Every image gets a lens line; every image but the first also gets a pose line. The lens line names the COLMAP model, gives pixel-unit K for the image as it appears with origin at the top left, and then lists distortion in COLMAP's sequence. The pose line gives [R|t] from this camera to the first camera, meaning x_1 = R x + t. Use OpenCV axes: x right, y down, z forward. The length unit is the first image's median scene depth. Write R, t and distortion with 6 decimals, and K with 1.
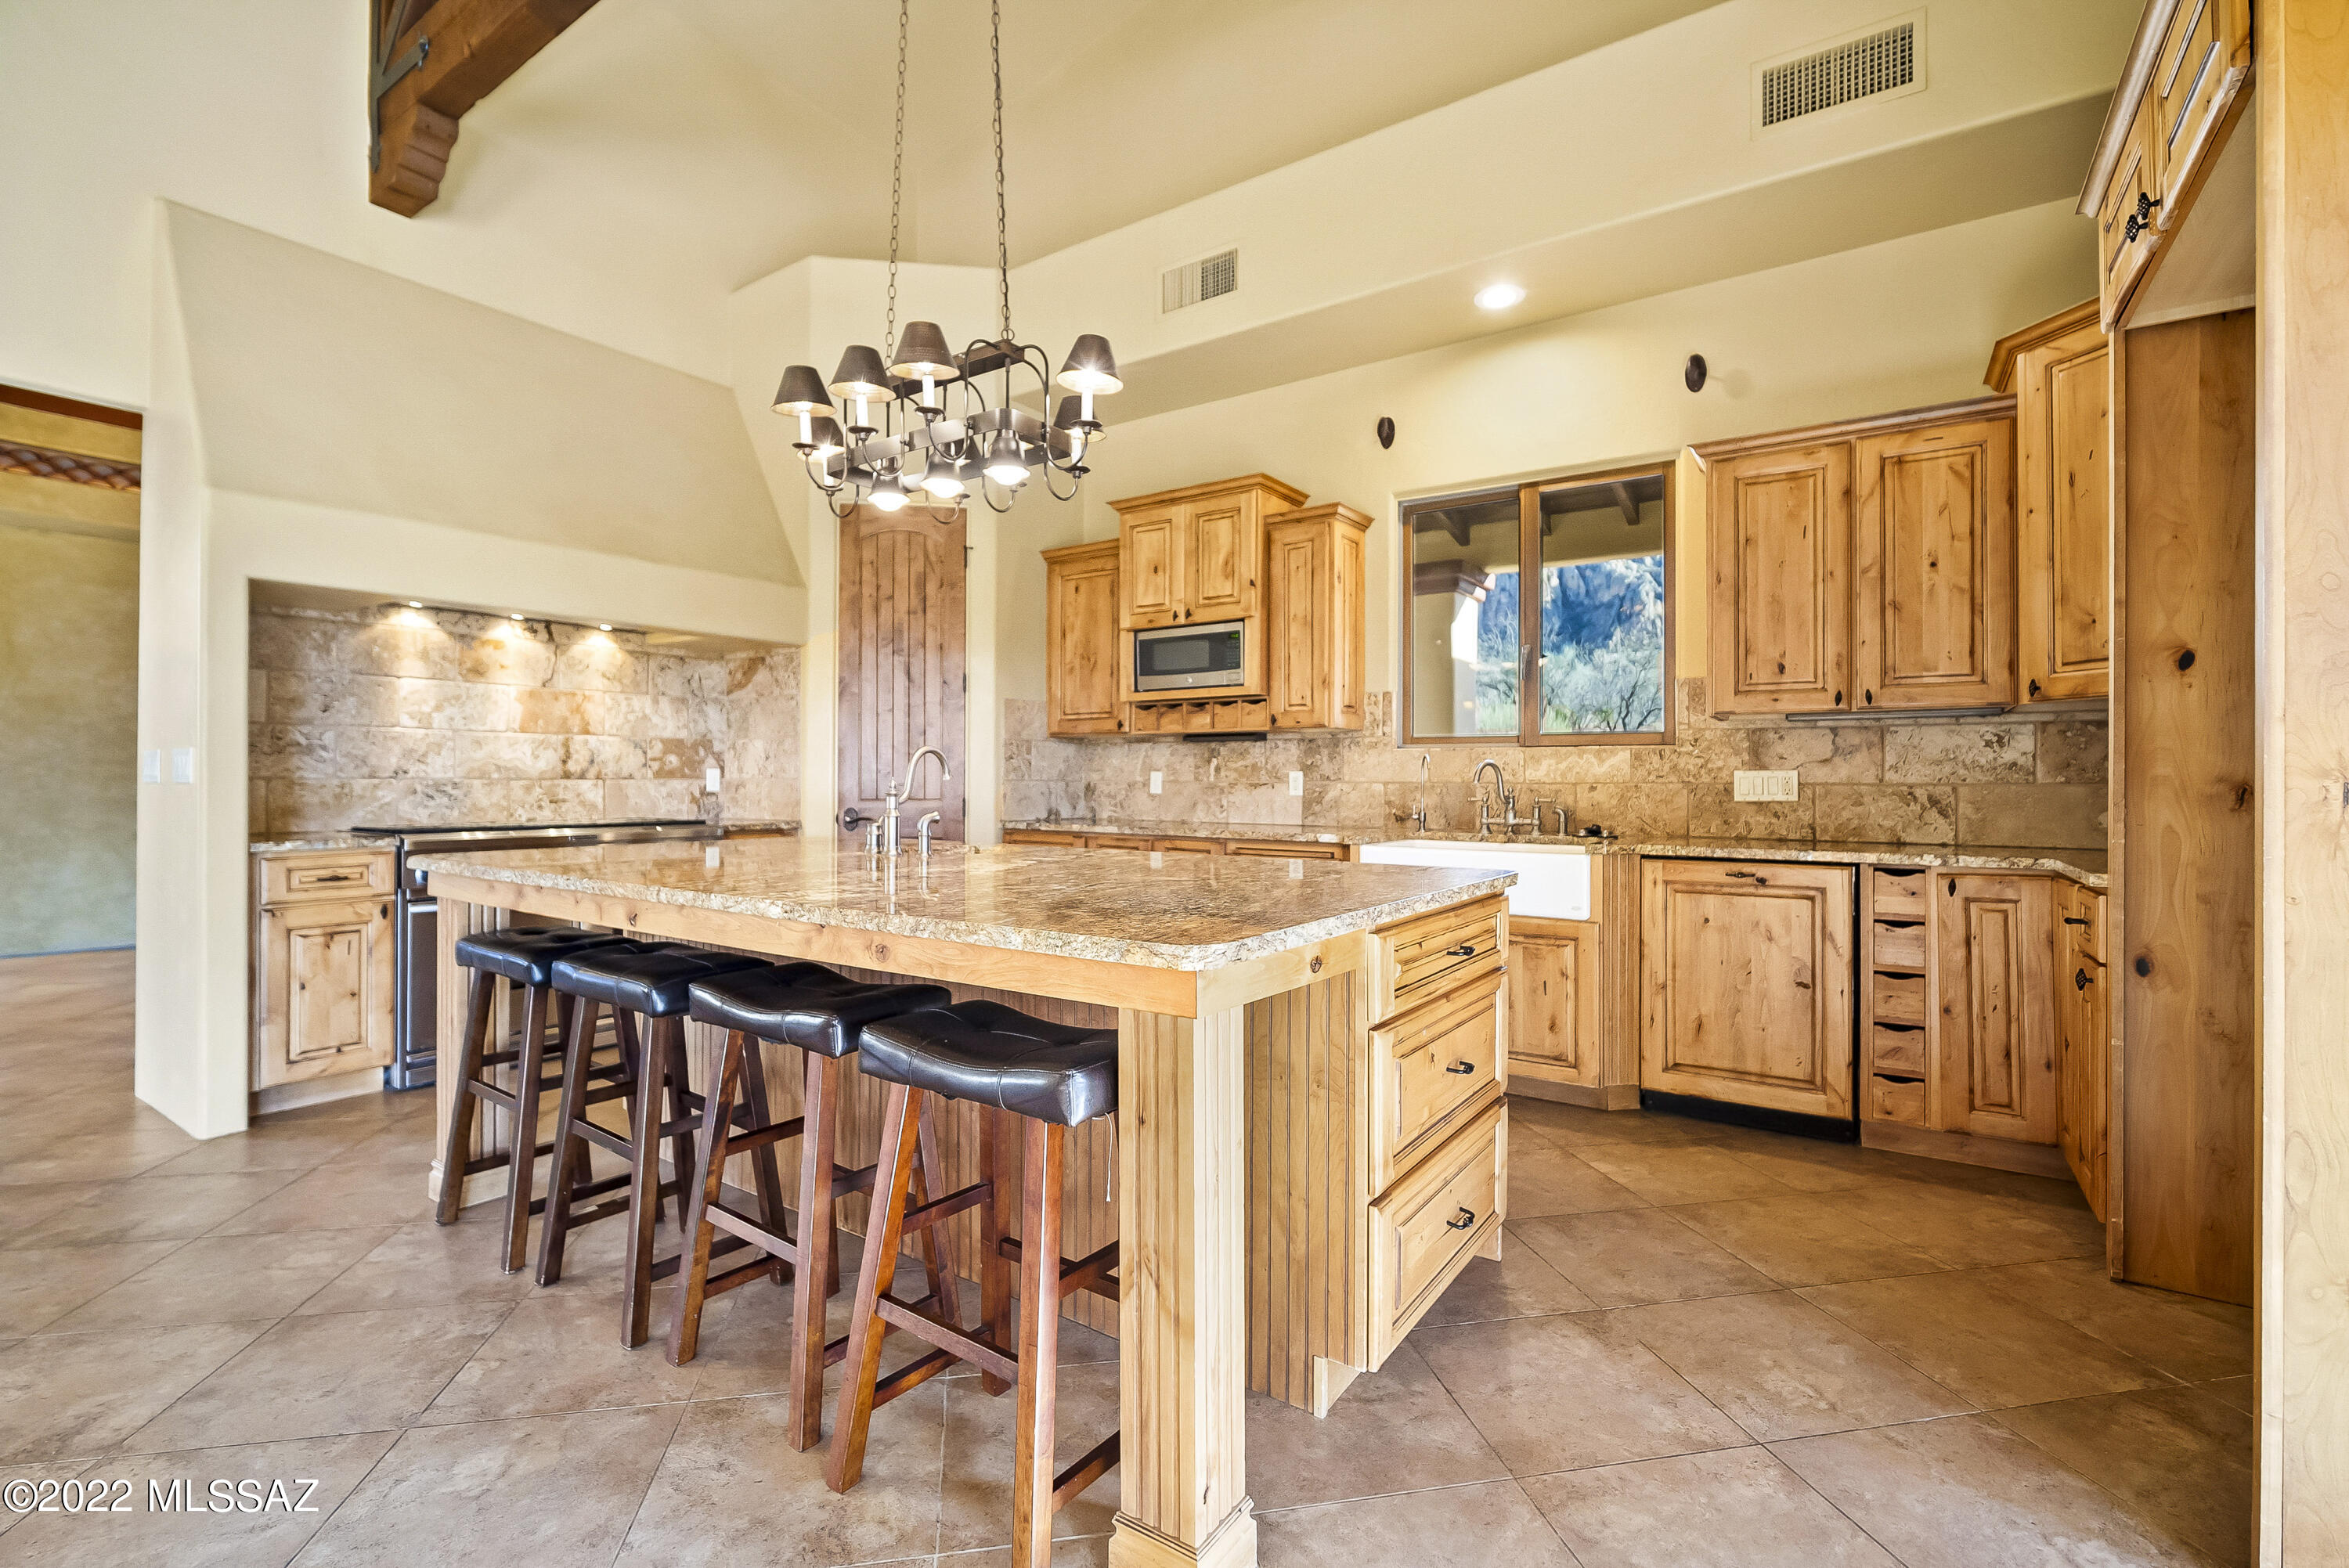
lens RADIAL K [[1032.1, 0, 1174.6], [0, 1032.1, 775.7], [0, 0, 1]] dist [-0.010146, 0.000604]
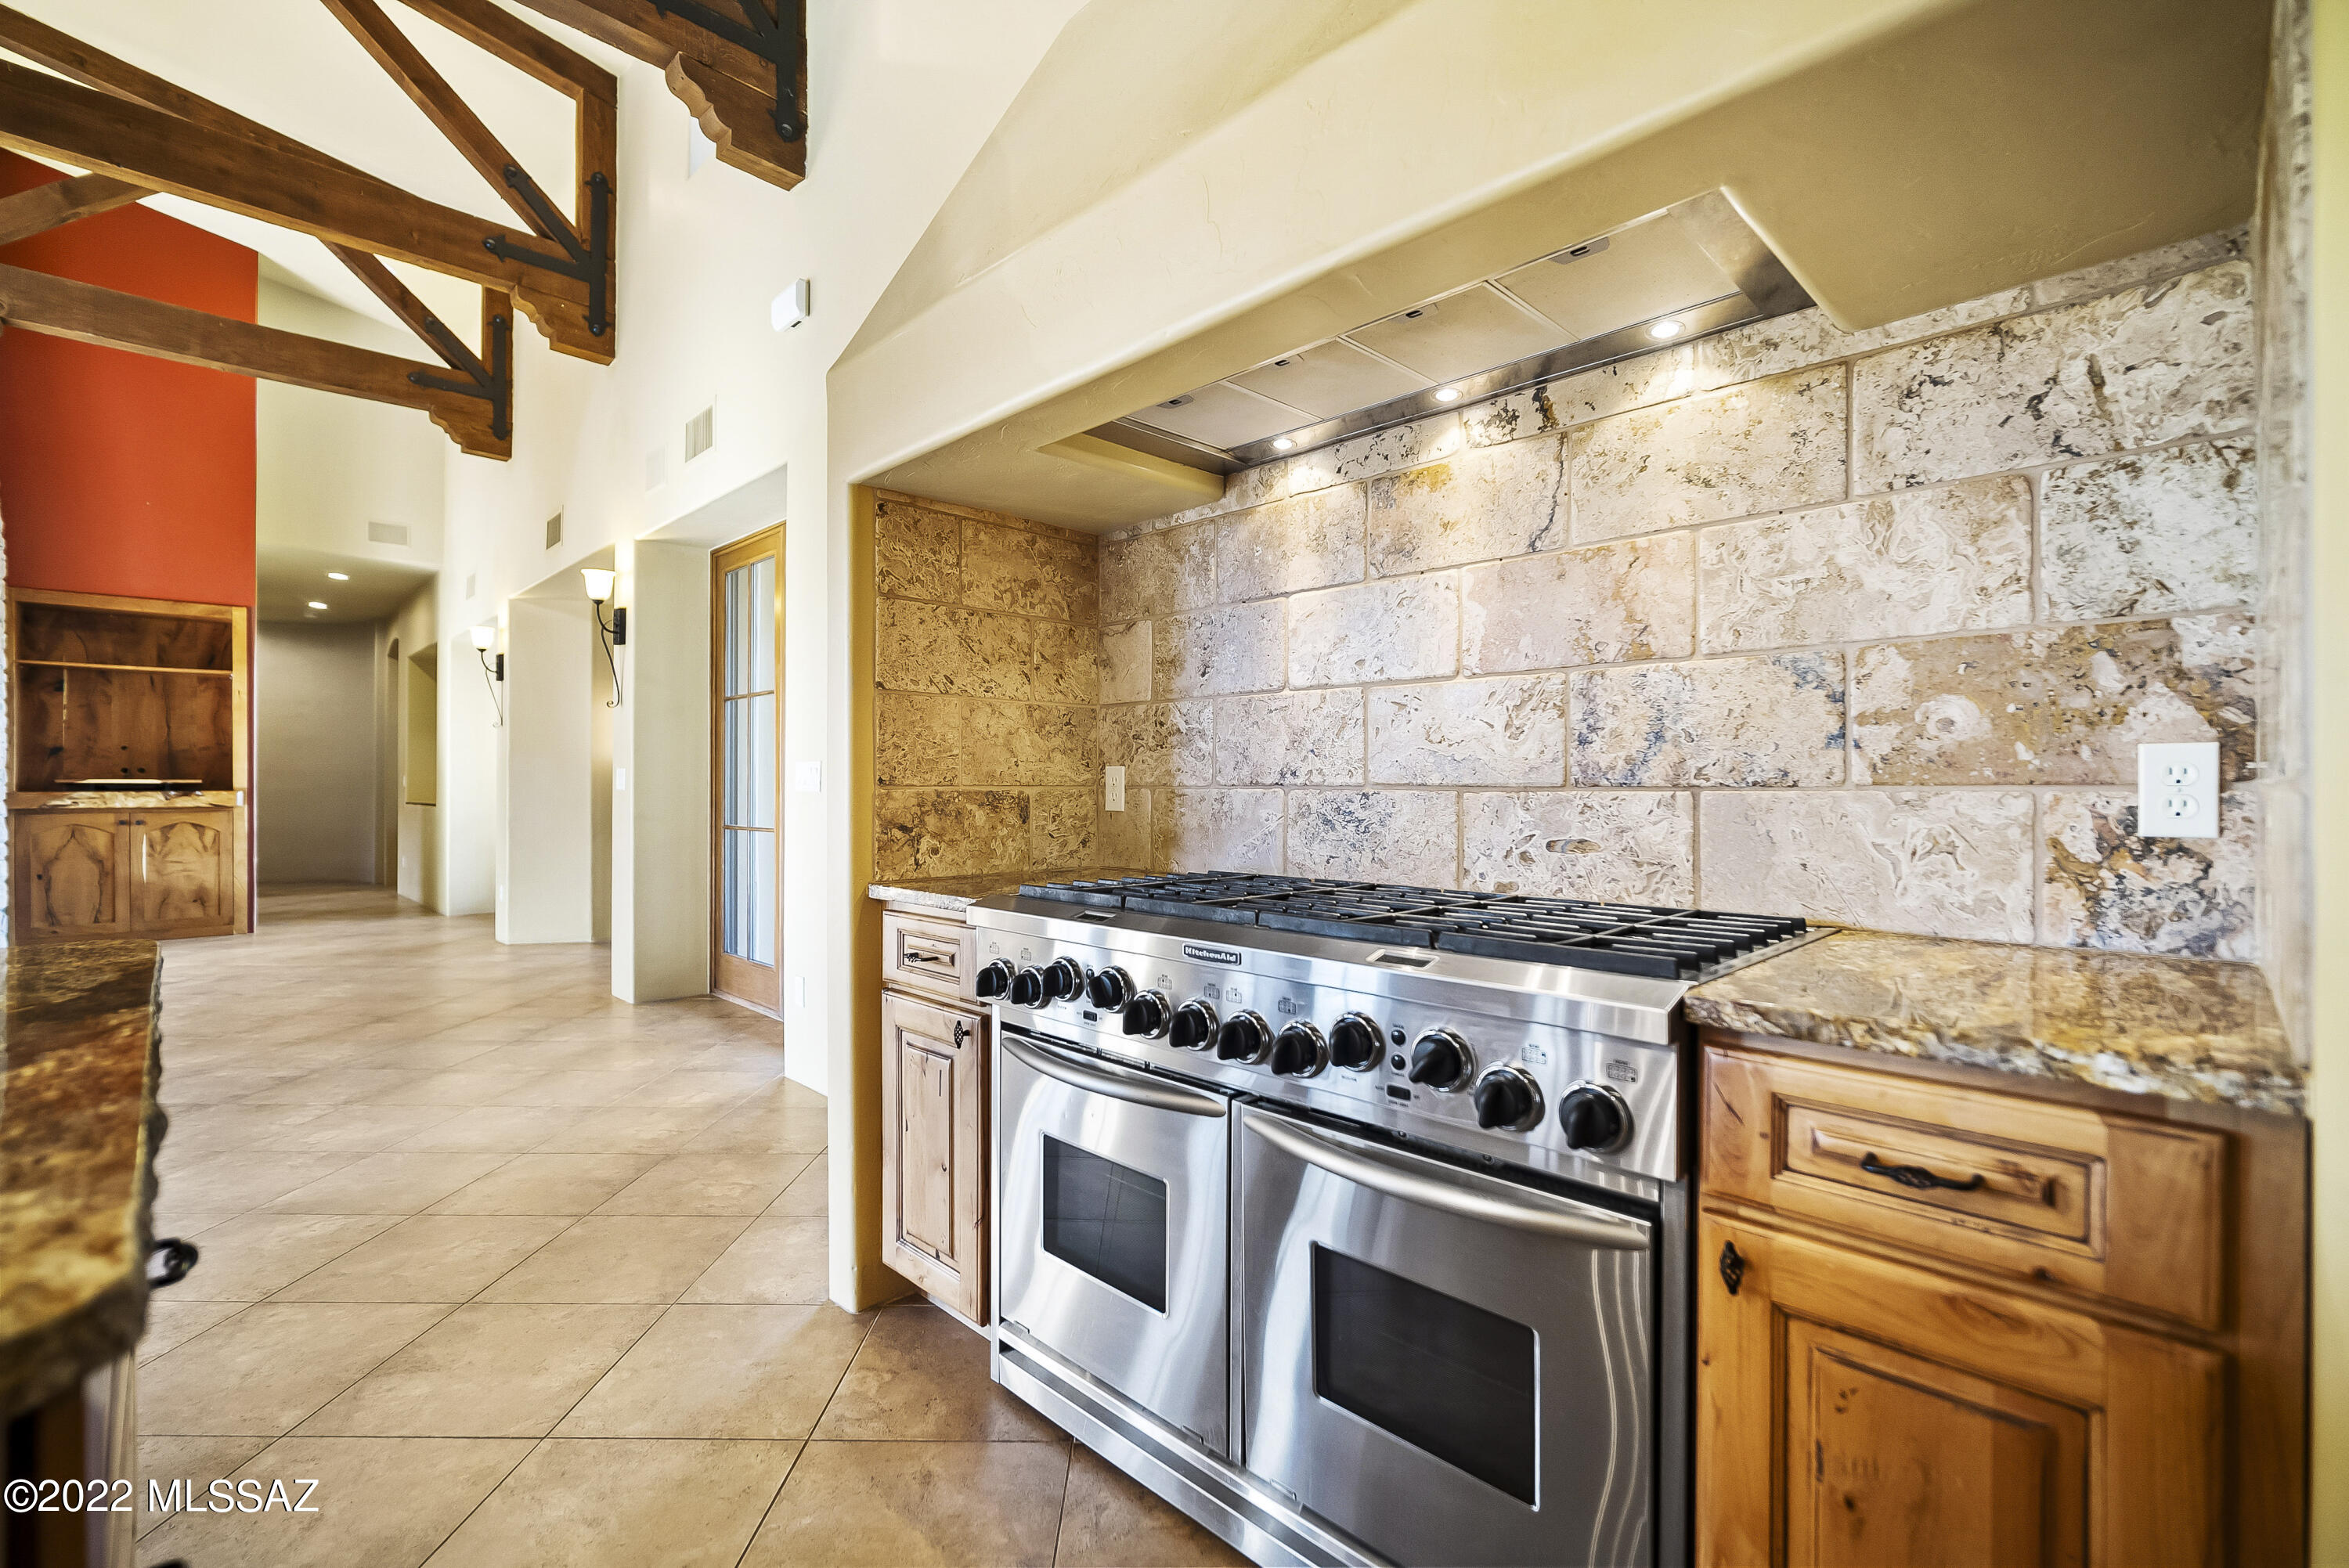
lens RADIAL K [[1021.6, 0, 1174.9], [0, 1021.6, 789.4], [0, 0, 1]] dist [-0.008116, 0.000953]
pose [[-0.183939, -0.000853, -0.982937, -0.206689], [0.002198, 0.999997, -0.001279, 0.004394], [0.982935, -0.002396, -0.183937, 0.938042]]
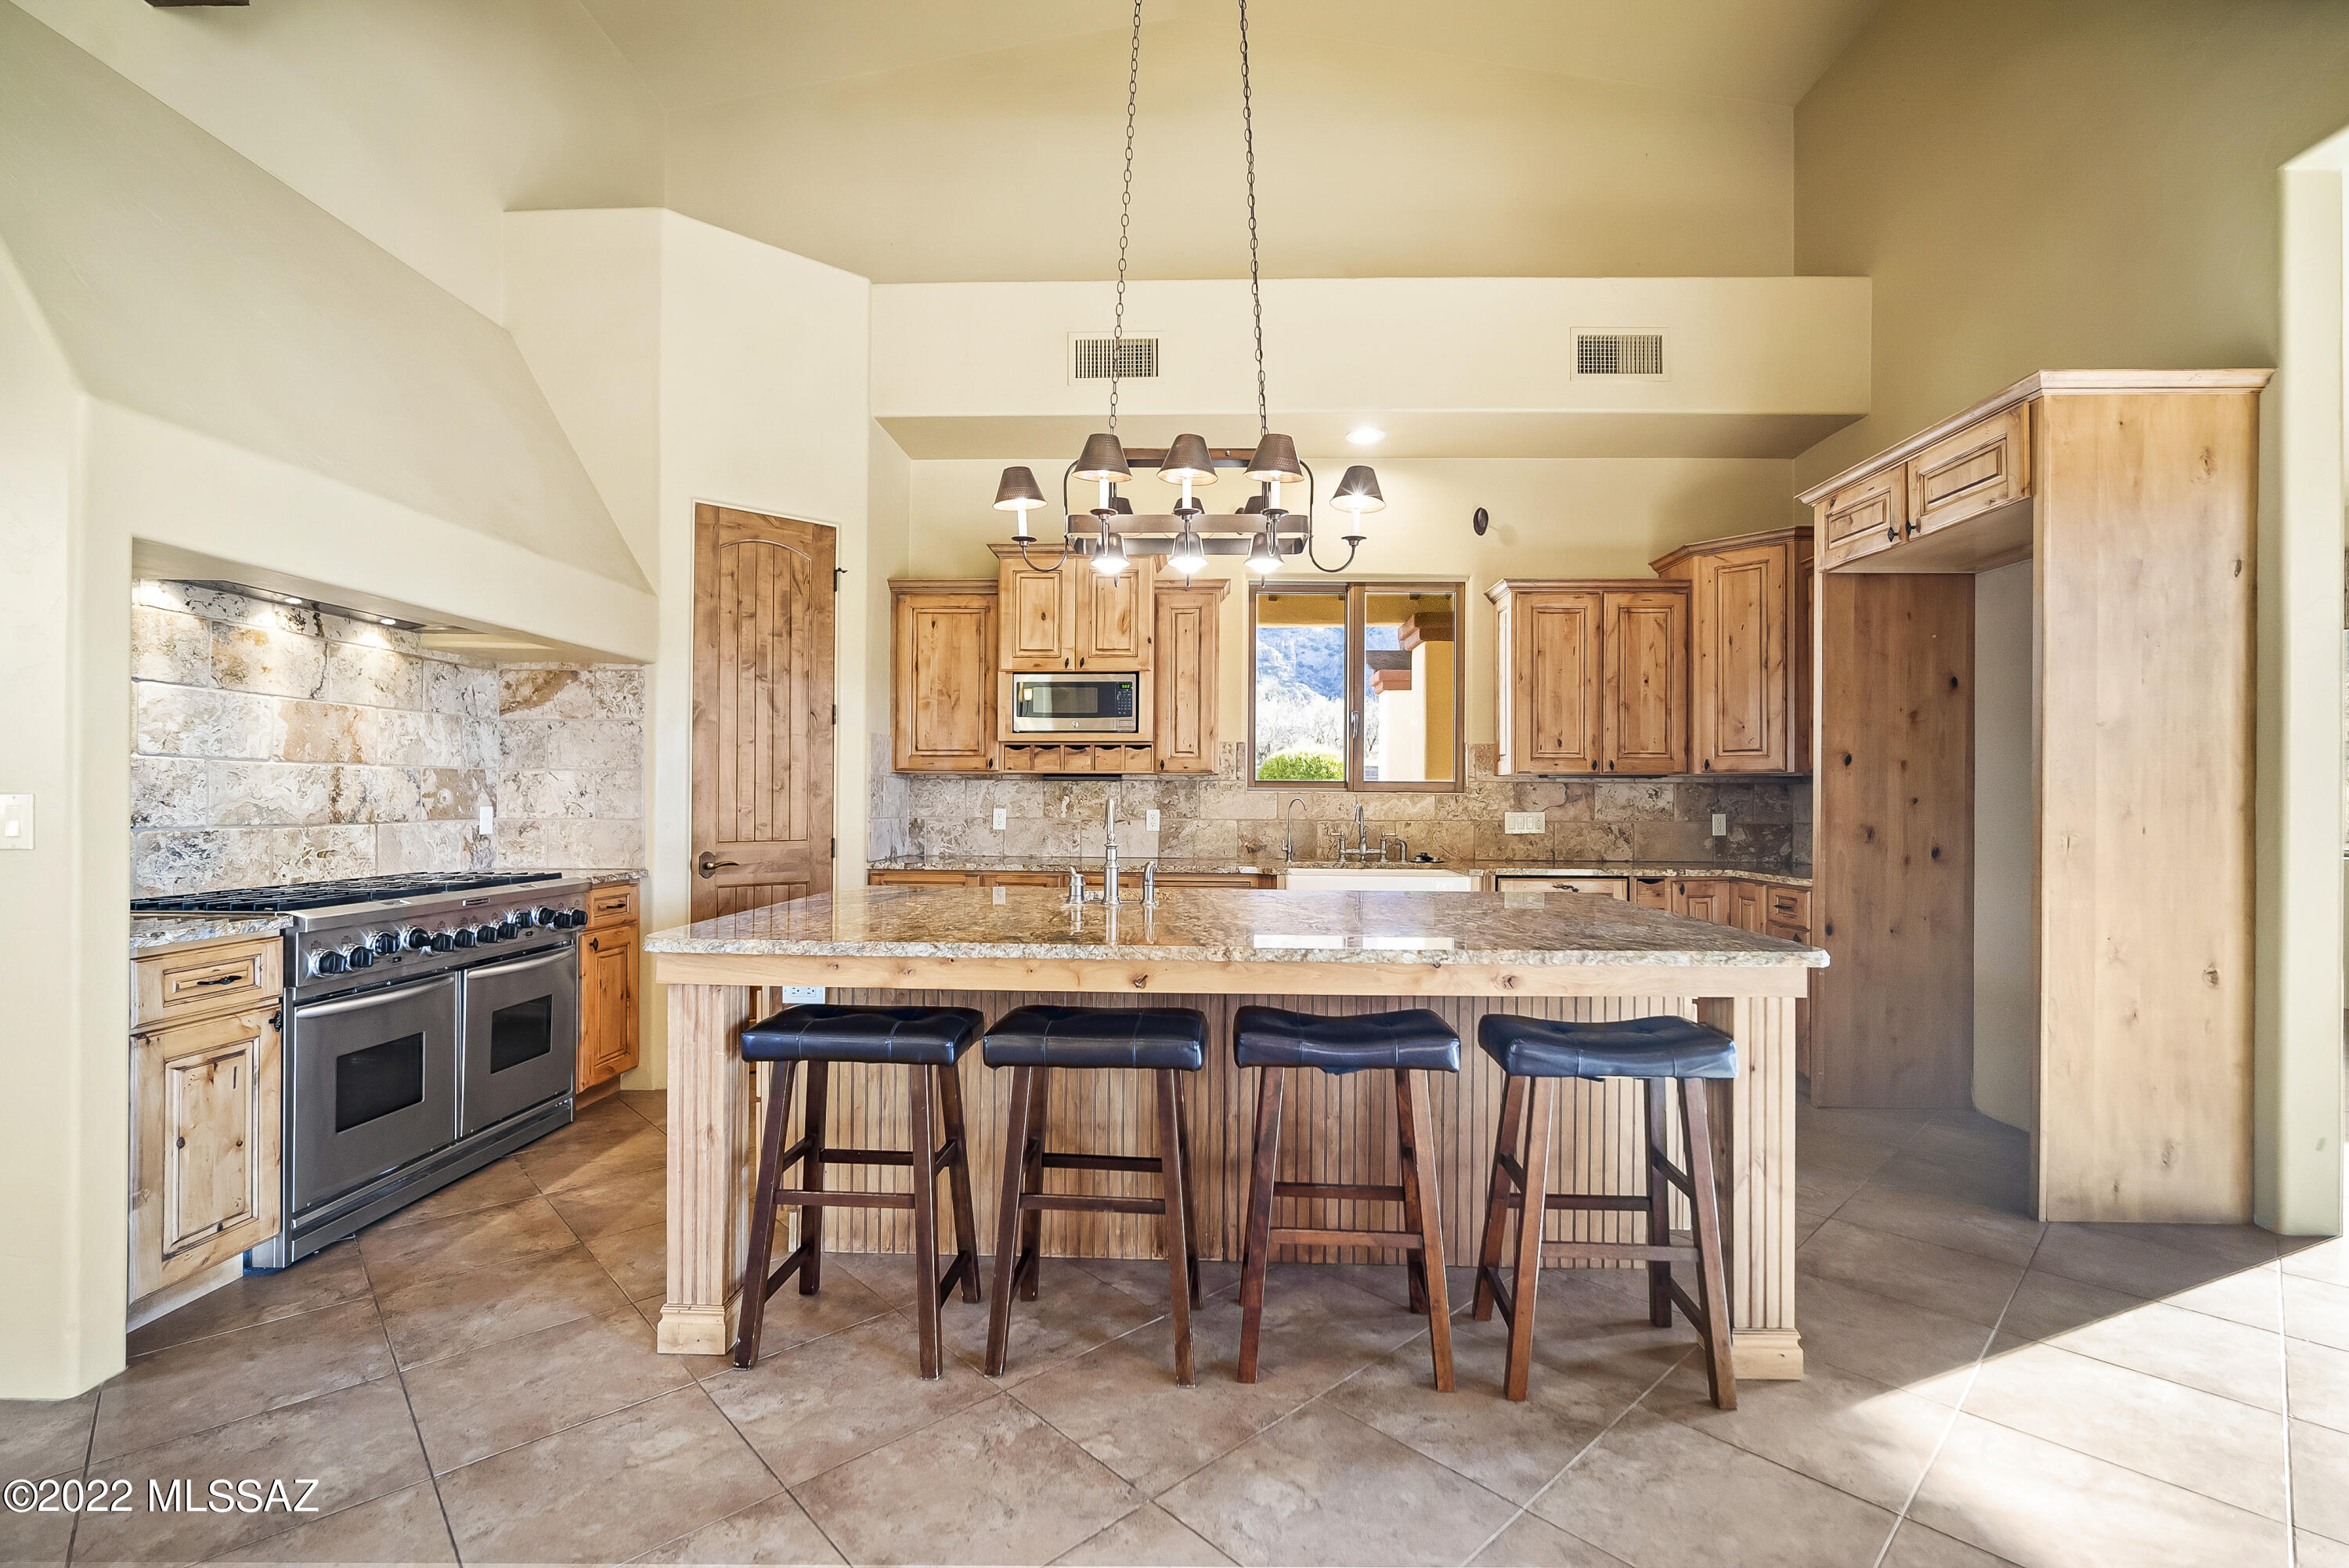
lens RADIAL K [[1029.4, 0, 1176.1], [0, 1029.4, 798.1], [0, 0, 1]] dist [-0.015907, 0.005825]
pose [[0.841639, 0.002917, 0.540033, -0.487918], [-0.006136, 0.999973, 0.004162, -0.022140], [-0.540006, -0.006817, 0.841634, 0.054840]]
